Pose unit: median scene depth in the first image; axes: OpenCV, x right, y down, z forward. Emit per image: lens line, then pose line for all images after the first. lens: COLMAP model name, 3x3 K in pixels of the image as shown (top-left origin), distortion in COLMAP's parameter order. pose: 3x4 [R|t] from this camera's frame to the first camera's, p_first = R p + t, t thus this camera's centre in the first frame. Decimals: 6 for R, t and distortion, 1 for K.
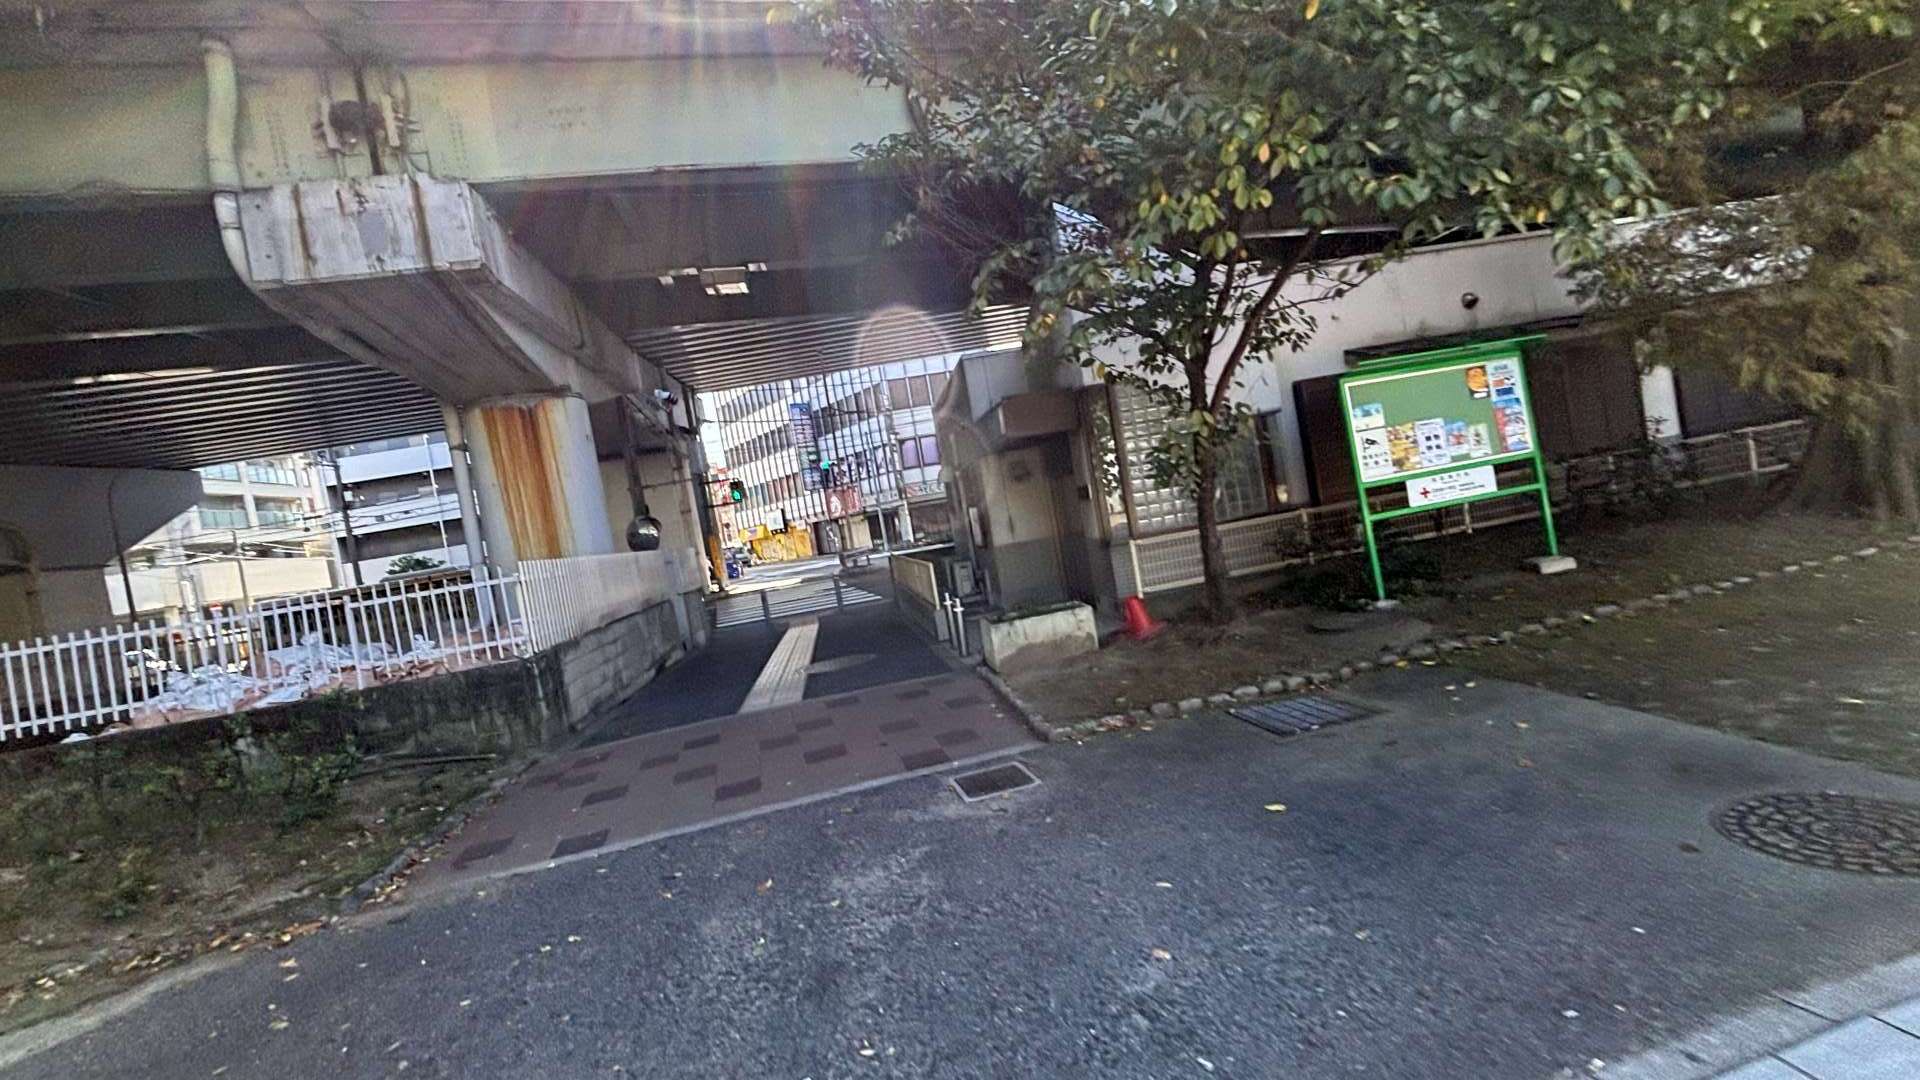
lens RADIAL K [[783.7, 0, 960.0], [0, 783.7, 540.0], [0, 0, 1]] dist [-0.009632, 0.000195]
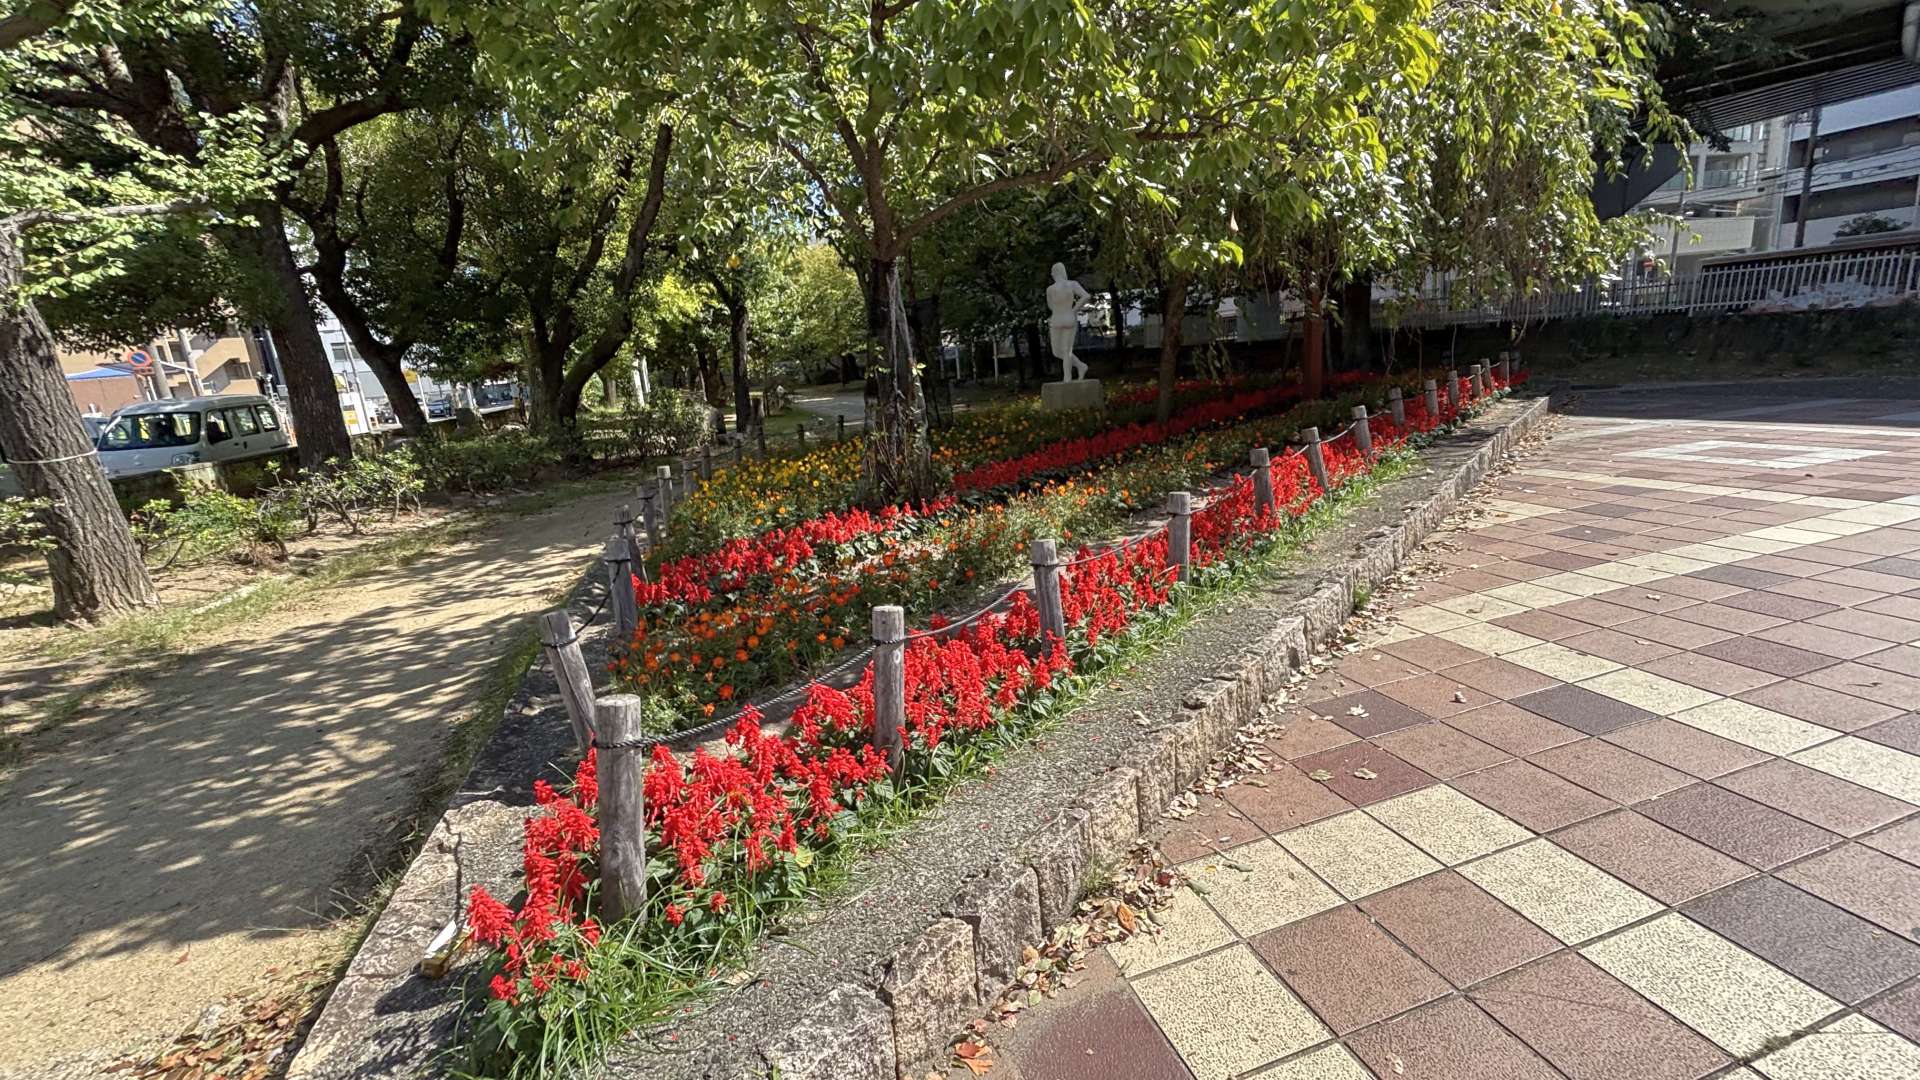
lens RADIAL K [[759.4, 0, 923.1], [0, 759.4, 546.3], [0, 0, 1]] dist [0.000597, -0.003970]
pose [[0.131886, 0.381979, -0.914712, 0.574597], [0.042068, 0.919784, 0.390163, -0.056740], [0.990372, -0.089937, 0.105238, -1.146091]]
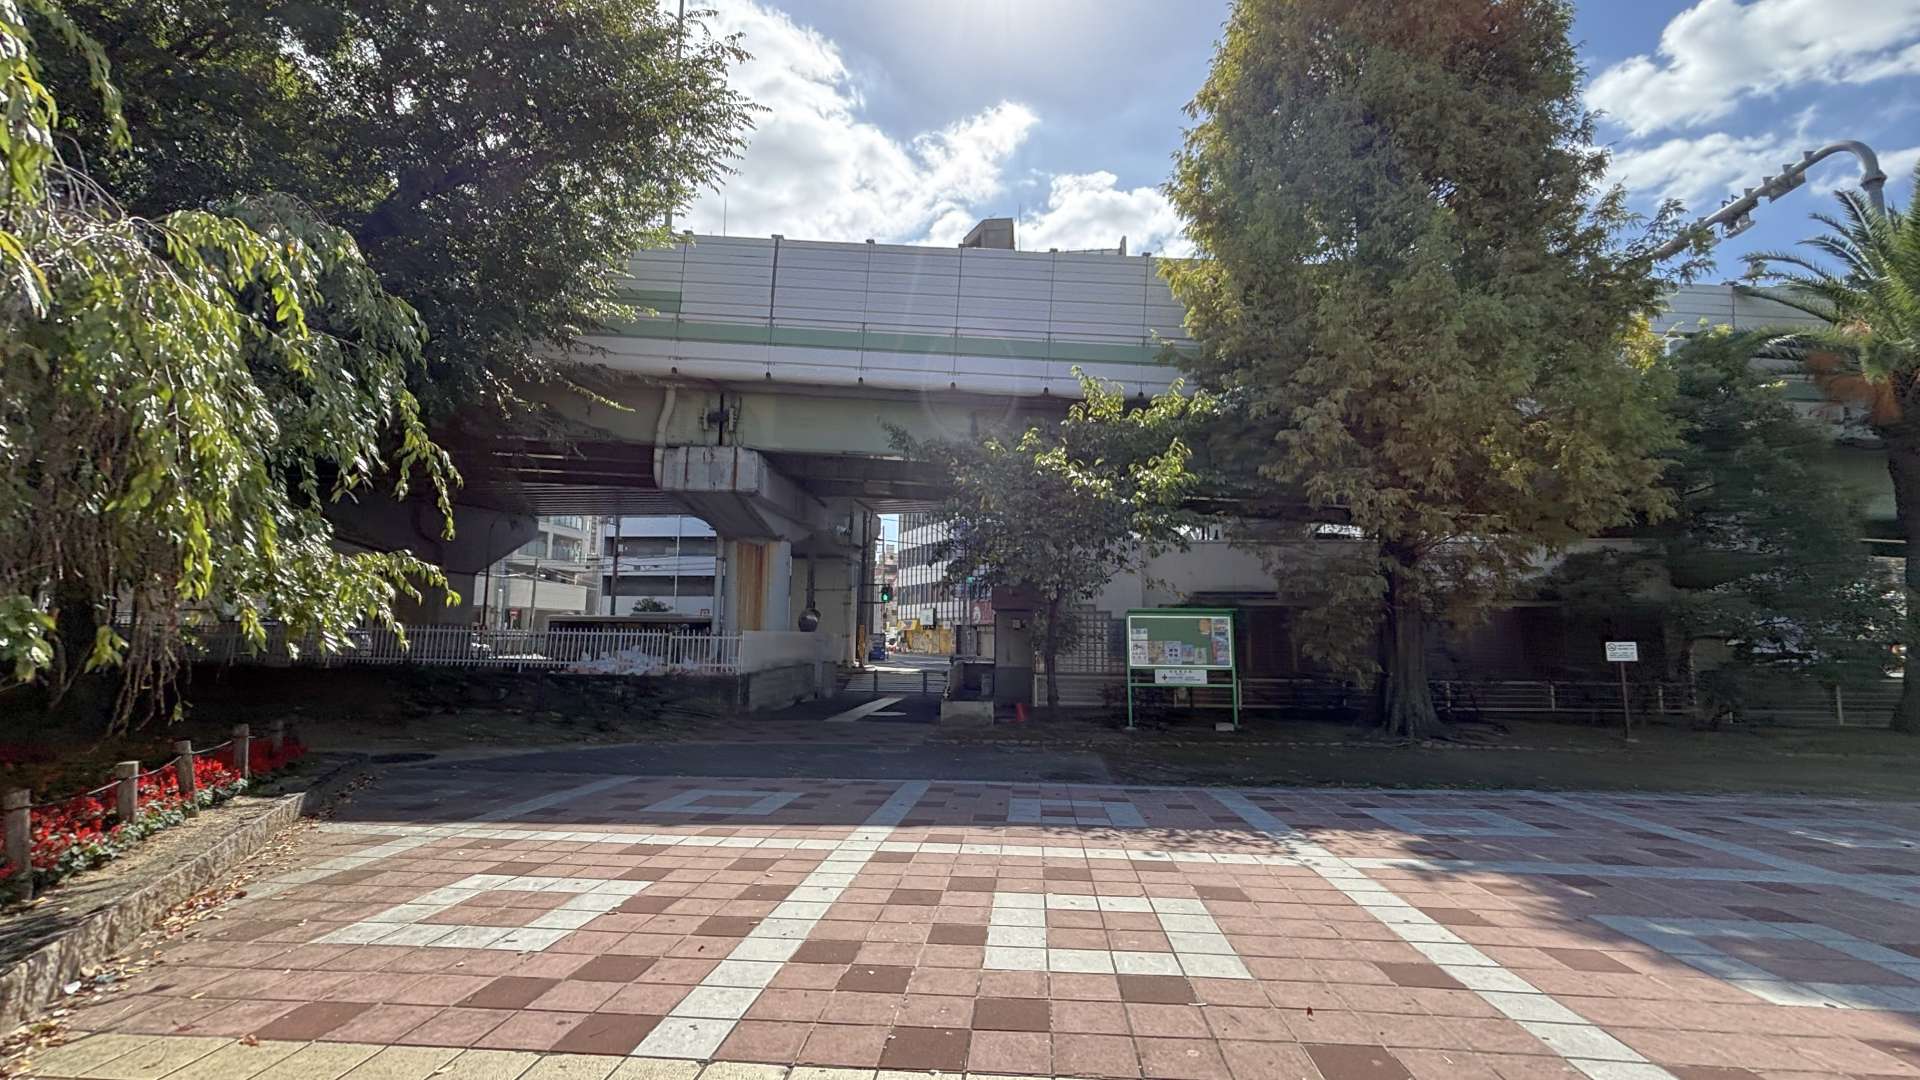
lens RADIAL K [[789.6, 0, 960.0], [0, 789.6, 540.0], [0, 0, 1]] dist [0.050559, 0.000040]
pose [[0.960879, 0.149755, -0.232992, 0.375340], [-0.180475, 0.976649, -0.116554, -0.053057], [0.210097, 0.154043, 0.965469, -0.795698]]
